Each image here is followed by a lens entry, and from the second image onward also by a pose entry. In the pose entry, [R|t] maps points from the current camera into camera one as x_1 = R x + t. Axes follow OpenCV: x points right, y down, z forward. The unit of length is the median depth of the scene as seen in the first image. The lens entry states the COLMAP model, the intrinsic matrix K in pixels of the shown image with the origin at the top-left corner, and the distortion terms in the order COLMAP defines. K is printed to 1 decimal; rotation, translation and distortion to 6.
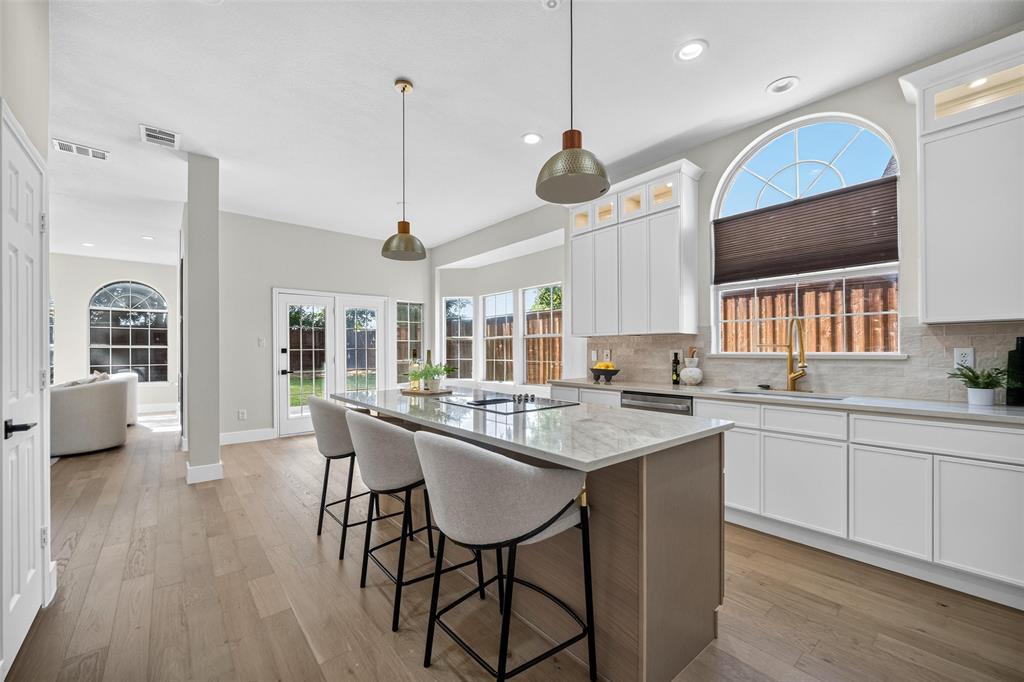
lens RADIAL K [[416.1, 0, 513.7], [0, 416.1, 349.1], [0, 0, 1]] dist [0.002864, 0.000139]
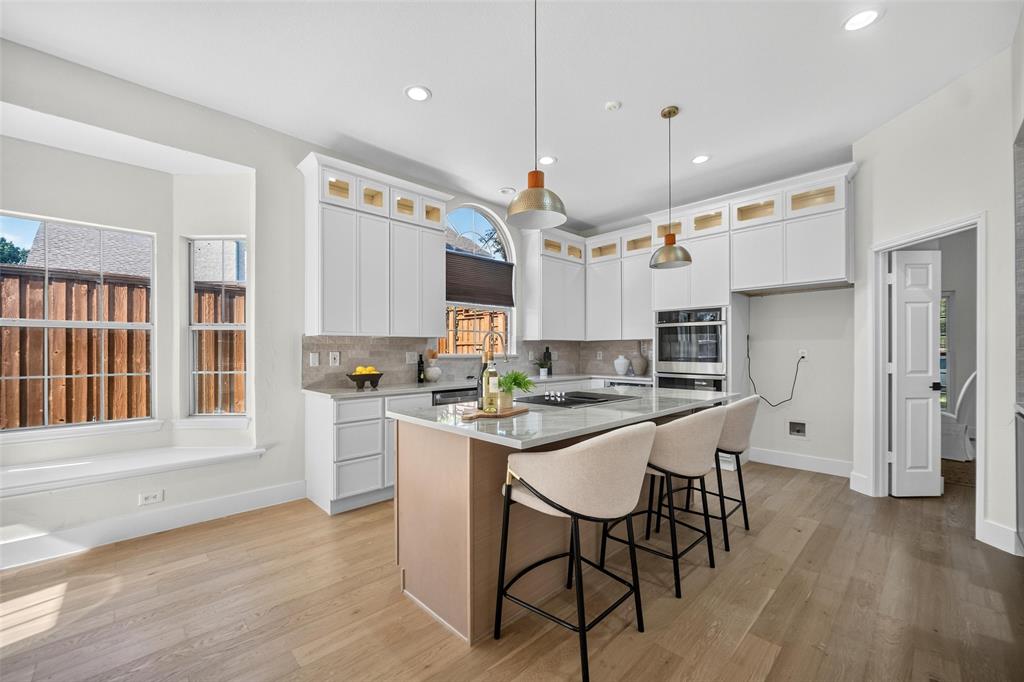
lens RADIAL K [[416.1, 0, 511.6], [0, 416.1, 347.9], [0, 0, 1]] dist [0.002864, 0.000139]
pose [[-0.083078, 0.010682, 0.996486, -0.678898], [-0.000129, 0.999942, -0.010730, 0.002358], [-0.996543, -0.001020, -0.083072, 0.767141]]
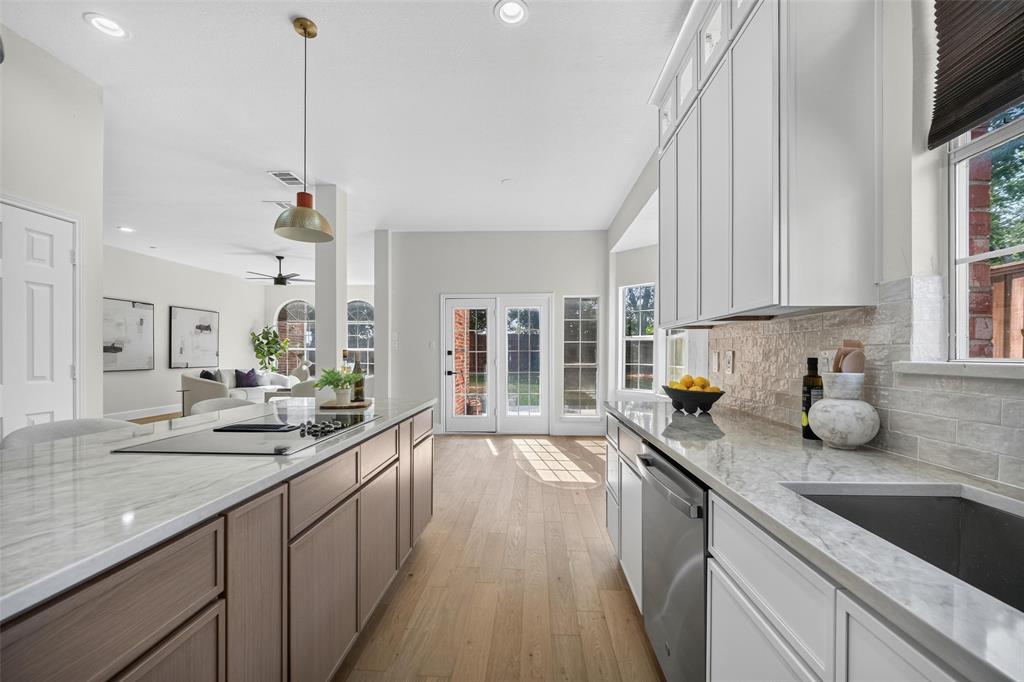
lens RADIAL K [[416.1, 0, 510.0], [0, 416.1, 355.2], [0, 0, 1]] dist [0.002864, 0.000139]
pose [[0.725746, 0.006271, -0.687935, 0.409045], [-0.002468, 0.999976, 0.006512, 0.004063], [0.687959, -0.003029, 0.725744, 0.474146]]
